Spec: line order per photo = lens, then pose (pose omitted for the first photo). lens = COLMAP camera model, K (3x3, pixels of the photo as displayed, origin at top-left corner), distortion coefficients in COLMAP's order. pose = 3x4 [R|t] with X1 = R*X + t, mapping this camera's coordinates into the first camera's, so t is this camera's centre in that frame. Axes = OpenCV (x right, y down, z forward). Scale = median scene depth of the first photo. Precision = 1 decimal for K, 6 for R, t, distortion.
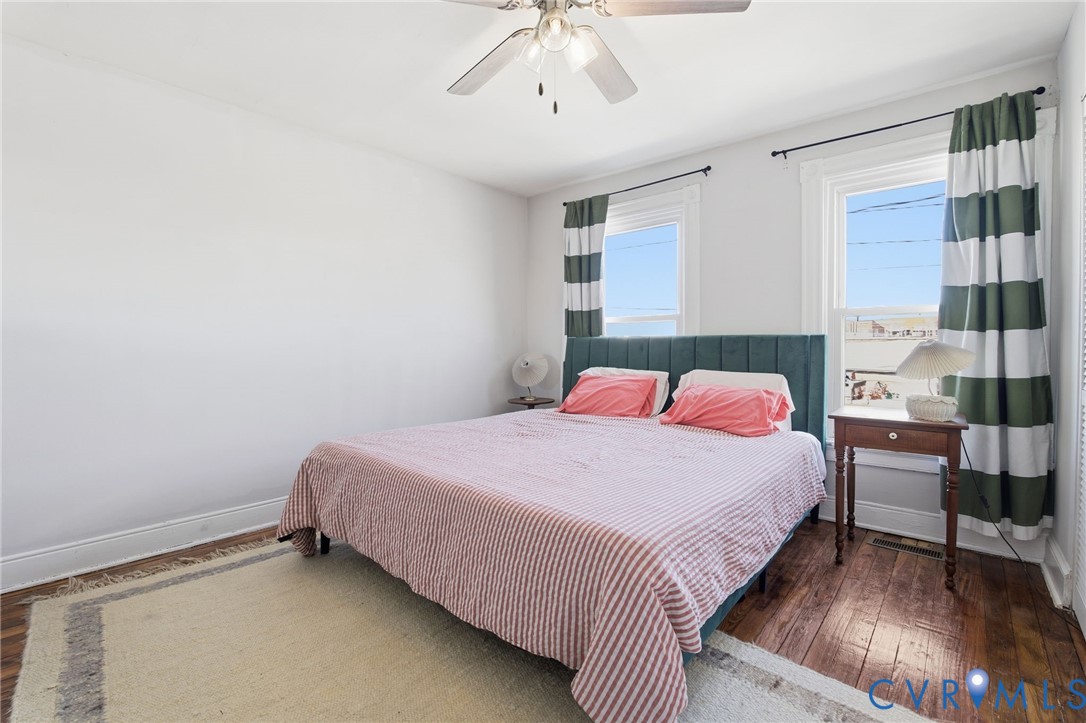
lens RADIAL K [[485.9, 0, 542.6], [0, 485.9, 370.6], [0, 0, 1]] dist [-0.012204, -0.000372]
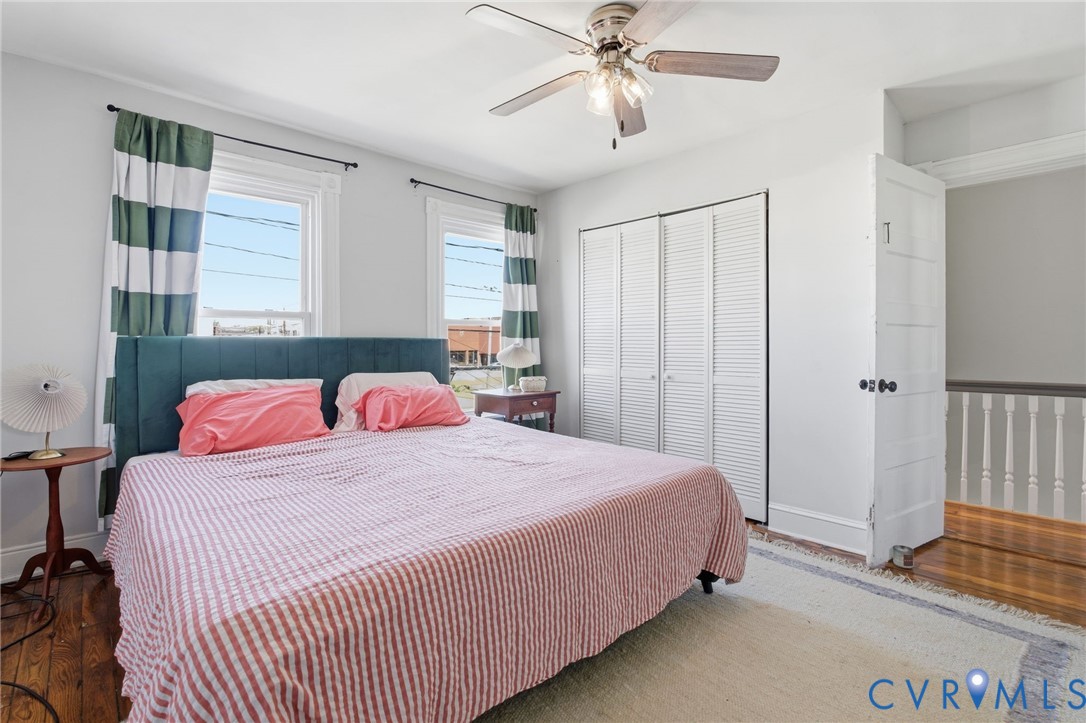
lens RADIAL K [[488.9, 0, 547.5], [0, 488.9, 353.0], [0, 0, 1]] dist [-0.000540, -0.000245]
pose [[0.115200, -0.016014, 0.993213, -0.564084], [0.054490, 0.998466, 0.009778, -0.029209], [-0.991847, 0.052993, 0.115896, 0.497485]]
